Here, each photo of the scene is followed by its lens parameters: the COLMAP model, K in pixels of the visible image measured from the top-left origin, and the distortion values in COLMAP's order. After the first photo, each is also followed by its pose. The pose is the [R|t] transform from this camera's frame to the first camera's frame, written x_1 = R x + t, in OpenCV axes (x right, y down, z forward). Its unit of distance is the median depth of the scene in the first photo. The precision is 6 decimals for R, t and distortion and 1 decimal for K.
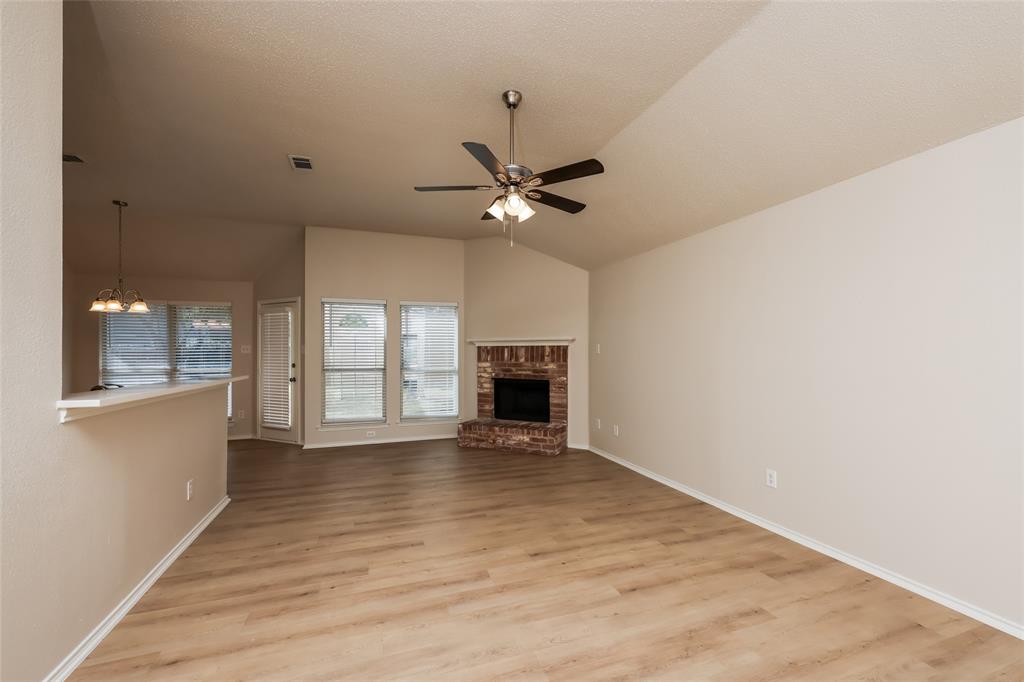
lens RADIAL K [[412.1, 0, 512.4], [0, 412.1, 347.0], [0, 0, 1]] dist [-0.003895, -0.000145]
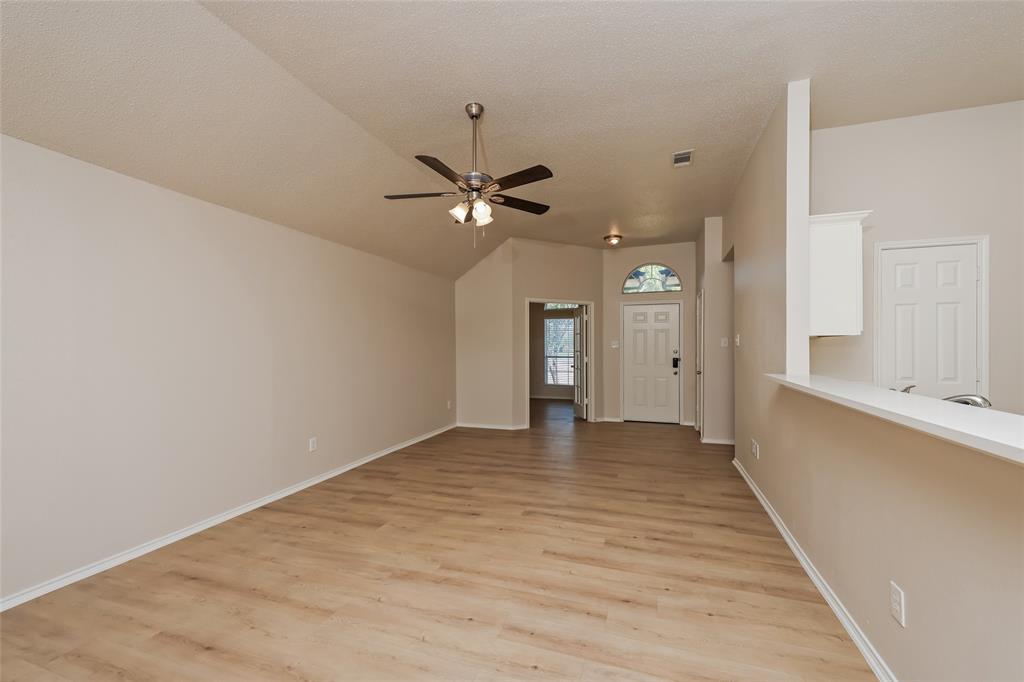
lens RADIAL K [[412.1, 0, 512.7], [0, 412.1, 345.6], [0, 0, 1]] dist [-0.003895, -0.000145]
pose [[-0.781321, 0.007304, 0.624087, -0.451715], [-0.001945, 0.999898, -0.014137, 0.013722], [-0.624127, -0.012259, -0.781227, 1.073729]]
